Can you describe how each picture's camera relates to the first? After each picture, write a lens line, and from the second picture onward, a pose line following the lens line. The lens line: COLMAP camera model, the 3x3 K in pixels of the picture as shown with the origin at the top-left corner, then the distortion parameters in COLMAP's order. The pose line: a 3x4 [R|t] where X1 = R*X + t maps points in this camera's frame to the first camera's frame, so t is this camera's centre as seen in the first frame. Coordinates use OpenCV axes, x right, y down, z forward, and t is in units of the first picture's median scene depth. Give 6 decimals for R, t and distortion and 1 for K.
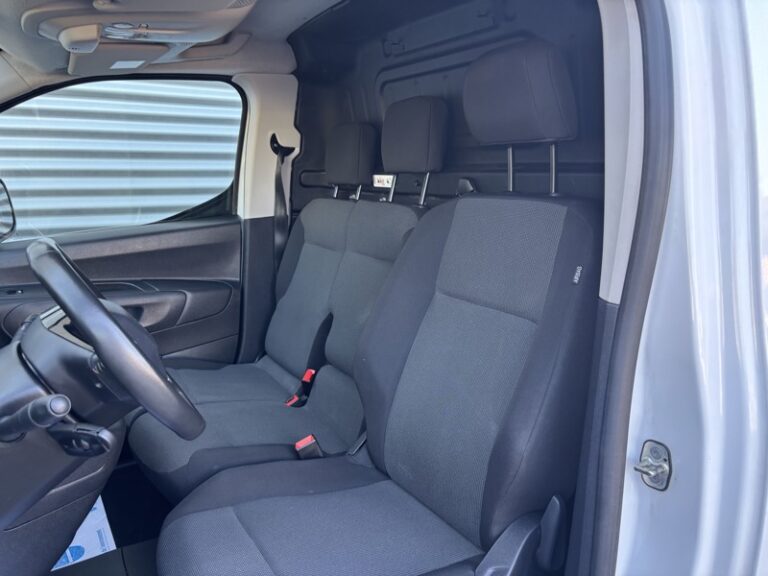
lens RADIAL K [[583.6, 0, 384.0], [0, 583.6, 288.0], [0, 0, 1]] dist [0.058081, -0.085631]
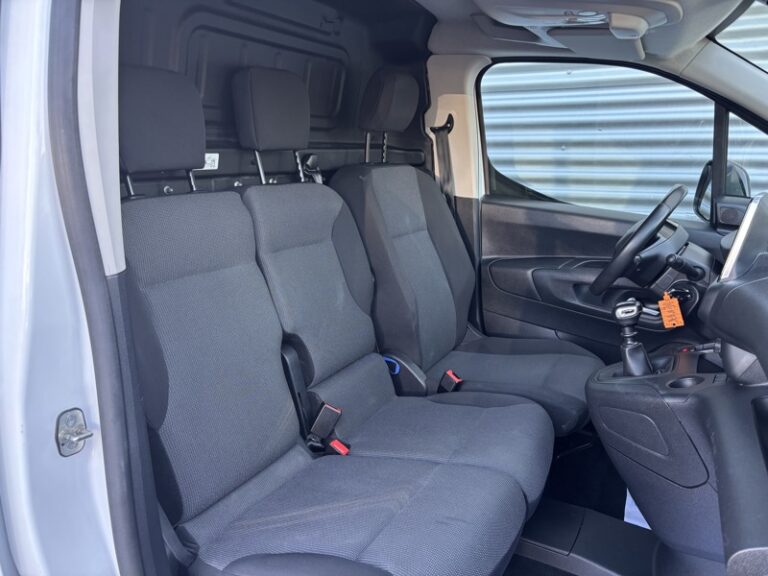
lens RADIAL K [[583.6, 0, 384.0], [0, 583.6, 288.0], [0, 0, 1]] dist [0.058081, -0.085631]
pose [[-0.509048, -0.216857, 0.832973, -0.904773], [0.149217, 0.930856, 0.333530, -0.290357], [-0.847705, 0.294076, -0.441492, 1.390499]]
